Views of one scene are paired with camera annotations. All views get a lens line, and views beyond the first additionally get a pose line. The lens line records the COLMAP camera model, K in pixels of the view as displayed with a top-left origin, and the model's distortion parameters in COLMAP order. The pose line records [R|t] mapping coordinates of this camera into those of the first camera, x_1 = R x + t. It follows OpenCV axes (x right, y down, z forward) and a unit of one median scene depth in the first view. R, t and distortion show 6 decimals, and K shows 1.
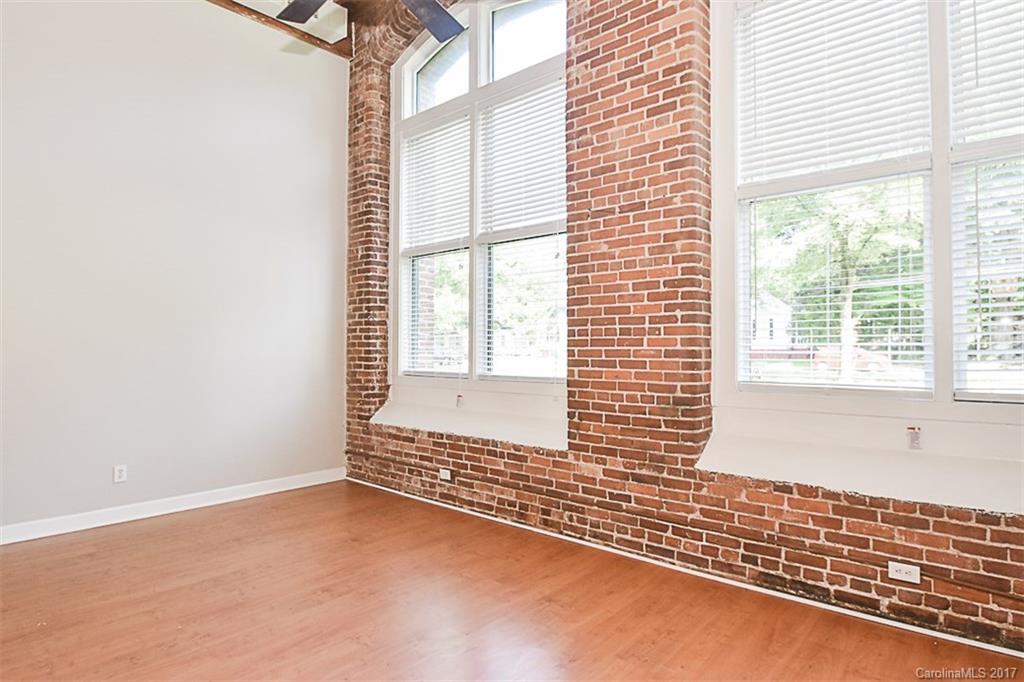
lens RADIAL K [[553.9, 0, 513.3], [0, 553.9, 344.0], [0, 0, 1]] dist [0.003598, -0.022794]
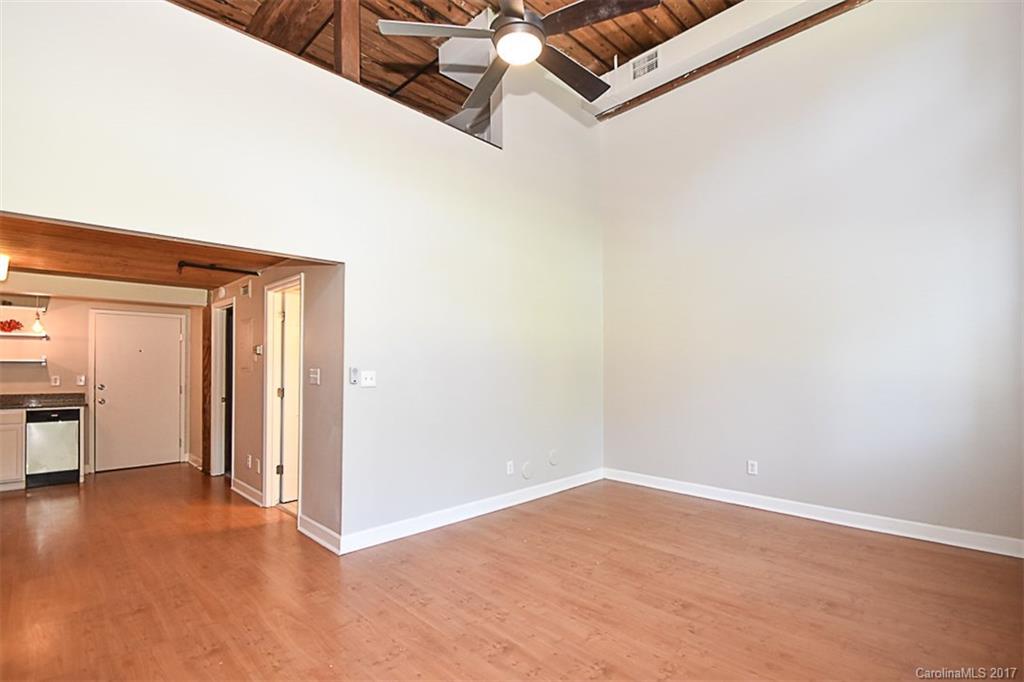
lens RADIAL K [[482.2, 0, 514.3], [0, 482.2, 355.8], [0, 0, 1]] dist [-0.002996, -0.000732]
pose [[-0.072745, -0.020798, -0.997134, 0.493605], [0.012164, 0.999690, -0.021739, 0.000586], [0.997276, -0.013711, -0.072470, 0.649115]]
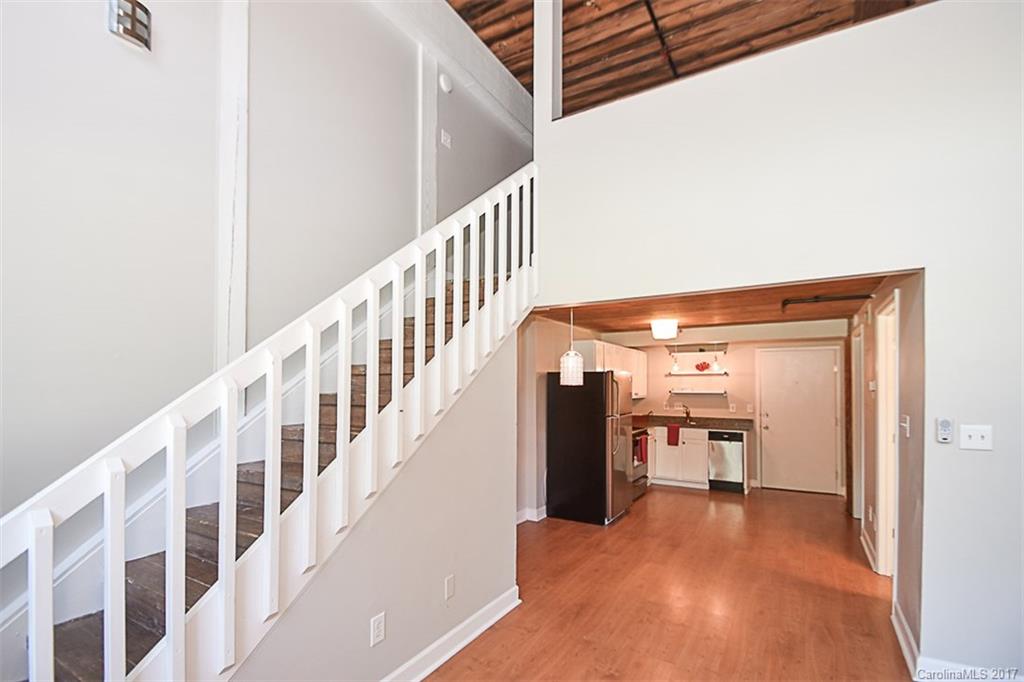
lens RADIAL K [[468.5, 0, 530.2], [0, 468.5, 375.1], [0, 0, 1]] dist [-0.003780, -0.000910]
pose [[-0.983125, -0.007861, -0.182765, 0.216313], [-0.001571, 0.999402, -0.034537, -0.037901], [0.182927, -0.033667, -0.982550, 0.782895]]
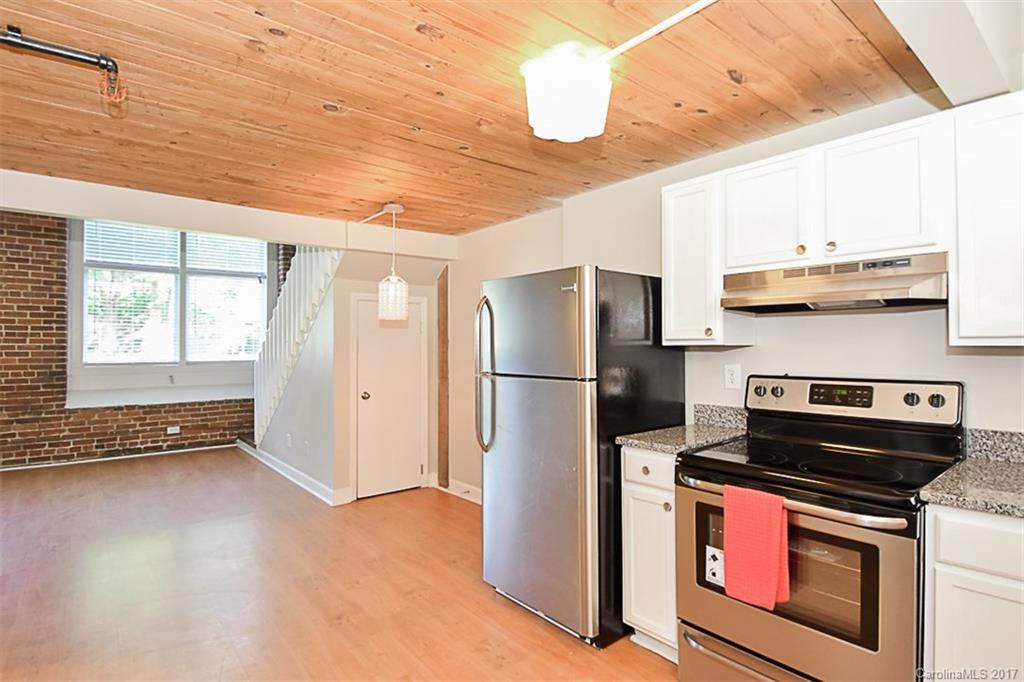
lens RADIAL K [[522.6, 0, 512.0], [0, 522.6, 341.0], [0, 0, 1]] dist [0.002492, -0.016484]
pose [[0.178135, 0.005809, 0.983989, -1.063559], [-0.010572, 0.999936, -0.003989, -0.012397], [-0.983949, -0.009692, 0.178185, -0.754166]]
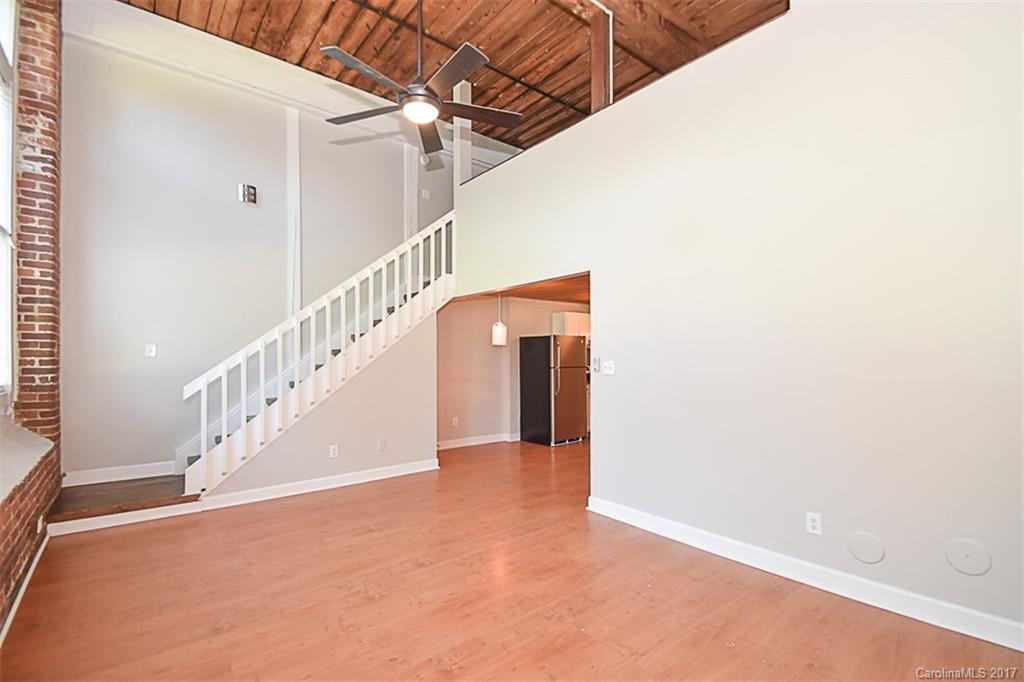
lens RADIAL K [[469.9, 0, 509.9], [0, 469.9, 350.2], [0, 0, 1]] dist [-0.002426, -0.000900]
pose [[-0.982627, 0.001819, 0.185581, -0.469437], [-0.002324, 0.999753, -0.022101, 0.006366], [-0.185575, -0.022148, -0.982380, 1.404386]]
